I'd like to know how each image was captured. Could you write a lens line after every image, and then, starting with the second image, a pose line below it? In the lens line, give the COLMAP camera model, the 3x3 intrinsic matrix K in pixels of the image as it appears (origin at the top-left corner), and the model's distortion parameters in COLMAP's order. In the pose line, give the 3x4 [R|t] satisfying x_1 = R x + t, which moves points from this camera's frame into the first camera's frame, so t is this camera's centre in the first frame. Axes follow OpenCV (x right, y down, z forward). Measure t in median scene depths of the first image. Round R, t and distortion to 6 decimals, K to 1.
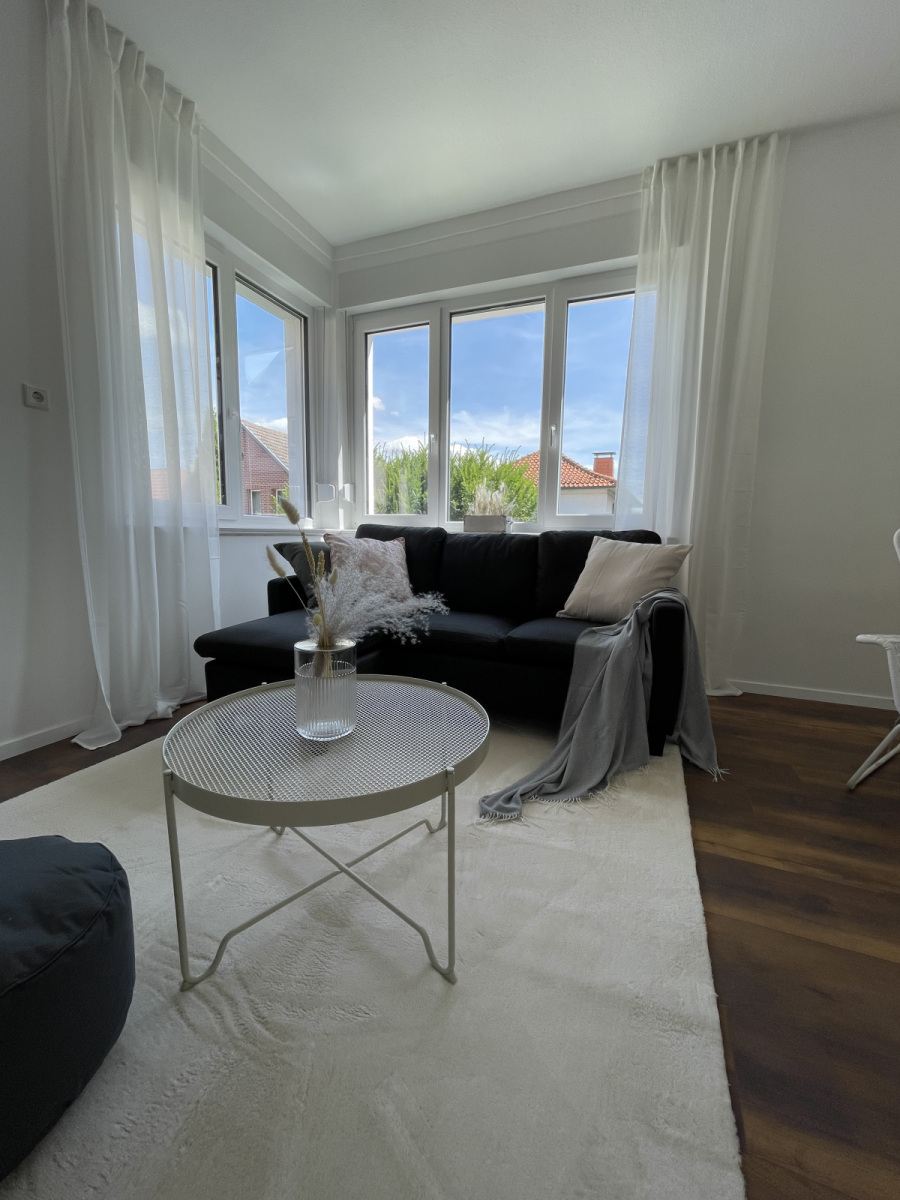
lens RADIAL K [[483.5, 0, 454.2], [0, 483.5, 600.3], [0, 0, 1]] dist [-0.002041, -0.000250]
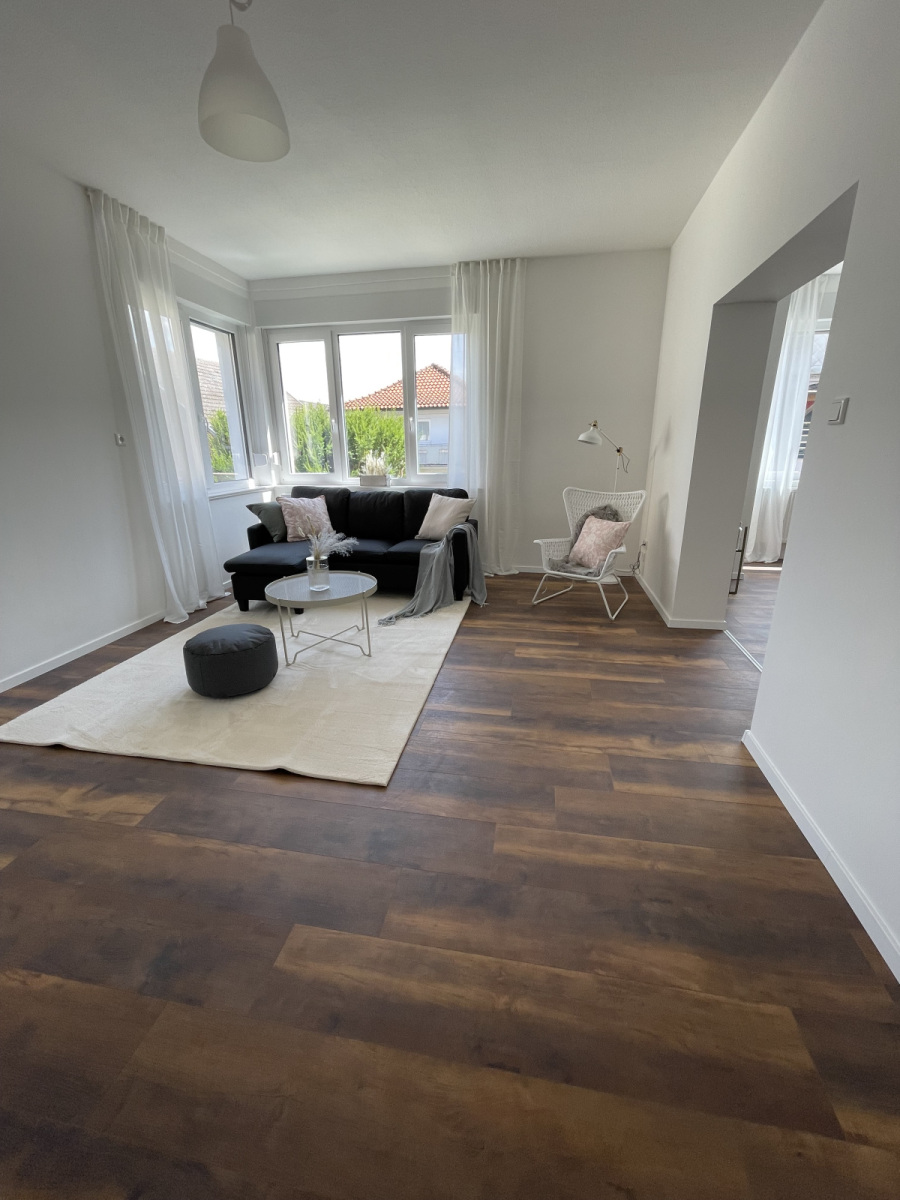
lens RADIAL K [[483.5, 0, 454.2], [0, 483.5, 600.3], [0, 0, 1]] dist [-0.002041, -0.000250]
pose [[0.978315, -0.087710, 0.187634, -0.012460], [0.053456, 0.982142, 0.180387, -0.062891], [-0.200105, -0.166445, 0.965533, -0.907431]]
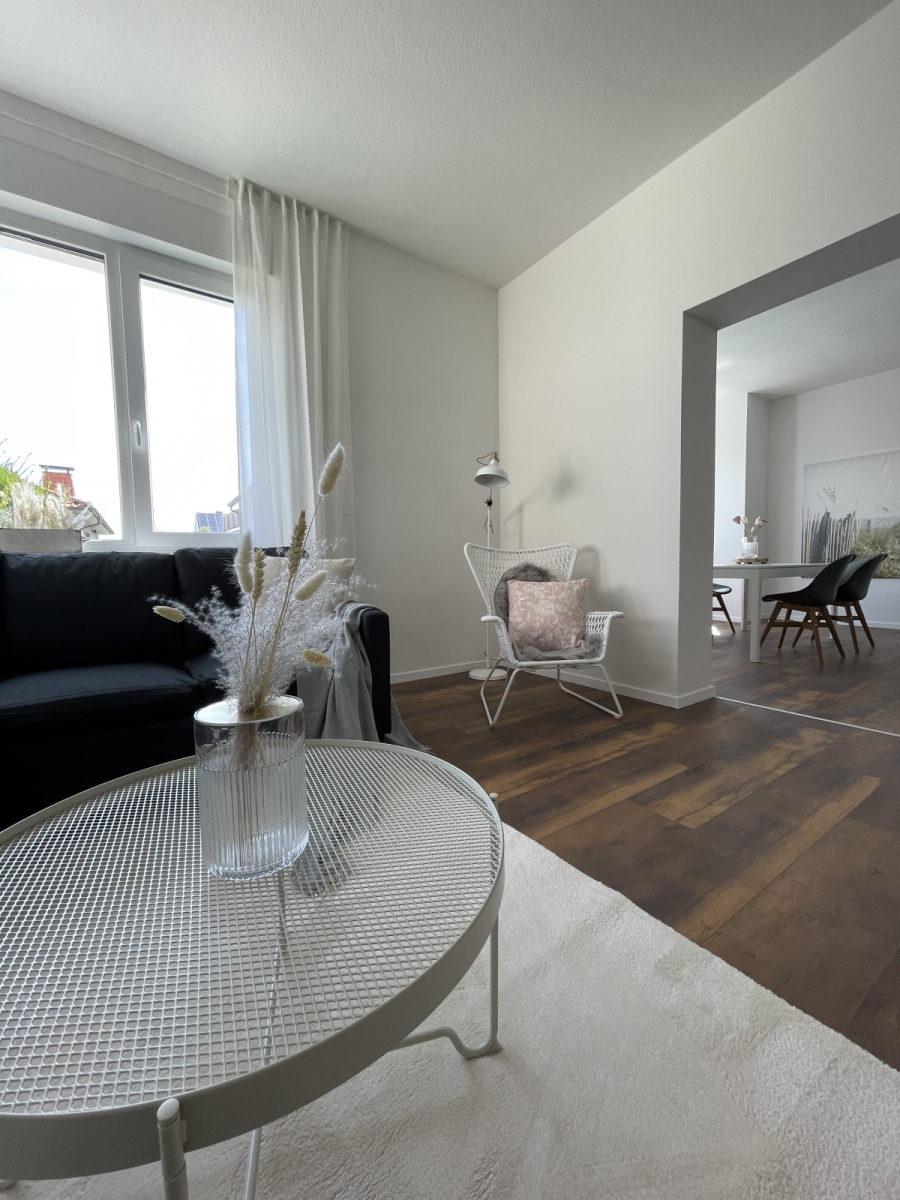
lens RADIAL K [[483.5, 0, 454.2], [0, 483.5, 600.3], [0, 0, 1]] dist [-0.002041, -0.000250]
pose [[0.542303, -0.086823, 0.835685, -0.276569], [0.137228, 0.990443, 0.013850, -0.005964], [-0.828901, 0.107168, 0.549035, 0.207335]]
